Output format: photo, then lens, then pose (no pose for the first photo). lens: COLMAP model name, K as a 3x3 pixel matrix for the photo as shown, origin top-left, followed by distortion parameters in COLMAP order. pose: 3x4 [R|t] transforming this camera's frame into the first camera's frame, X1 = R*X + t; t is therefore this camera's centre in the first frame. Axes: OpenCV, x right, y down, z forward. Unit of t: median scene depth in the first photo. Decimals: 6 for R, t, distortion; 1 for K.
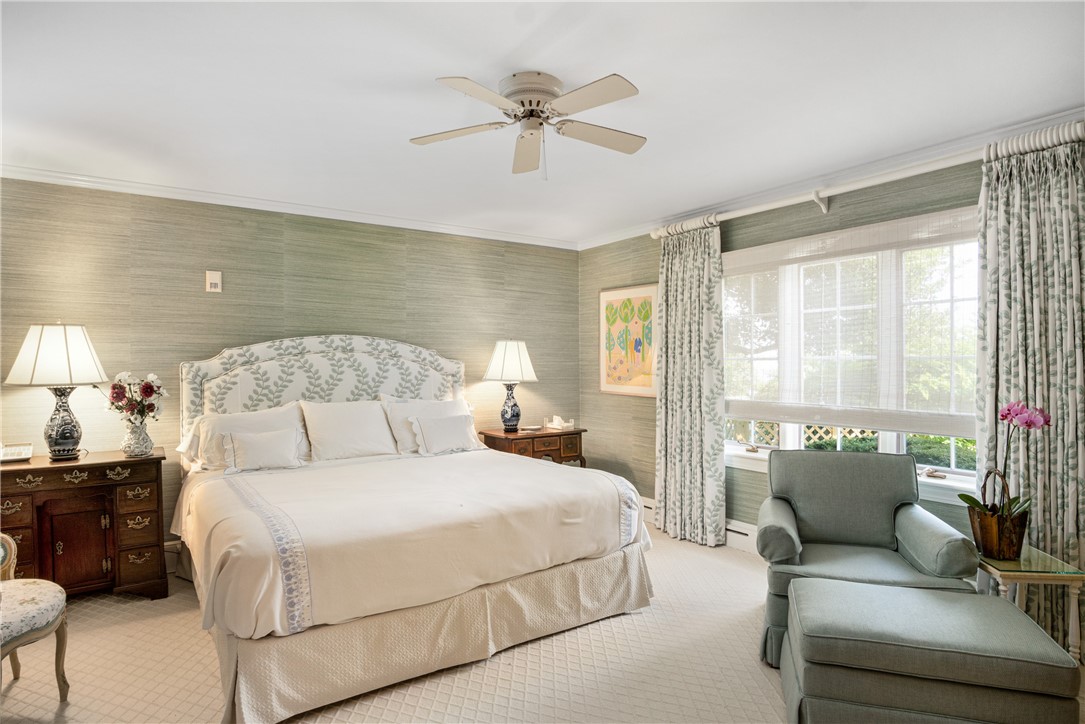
lens RADIAL K [[571.5, 0, 535.9], [0, 571.5, 366.9], [0, 0, 1]] dist [-0.030704, 0.007186]
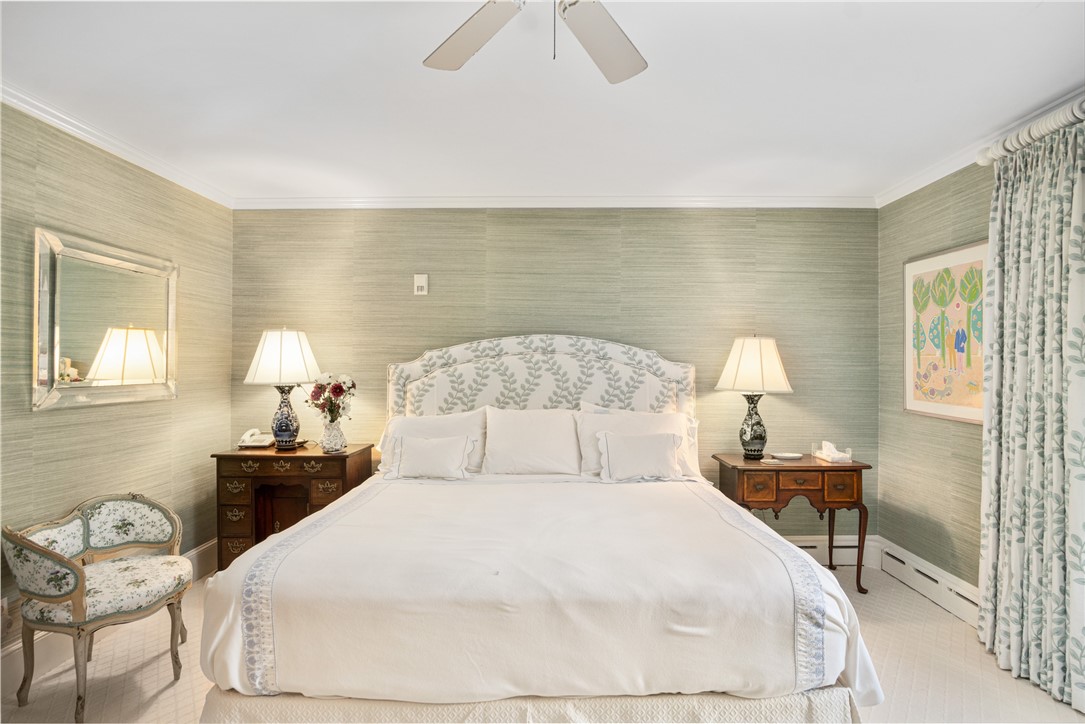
lens RADIAL K [[571.5, 0, 535.9], [0, 571.5, 366.9], [0, 0, 1]] dist [-0.030704, 0.007186]
pose [[0.823573, 0.008172, -0.567151, 0.170980], [-0.010356, 0.999946, -0.000630, -0.004552], [0.567115, 0.006393, 0.823614, 0.259864]]
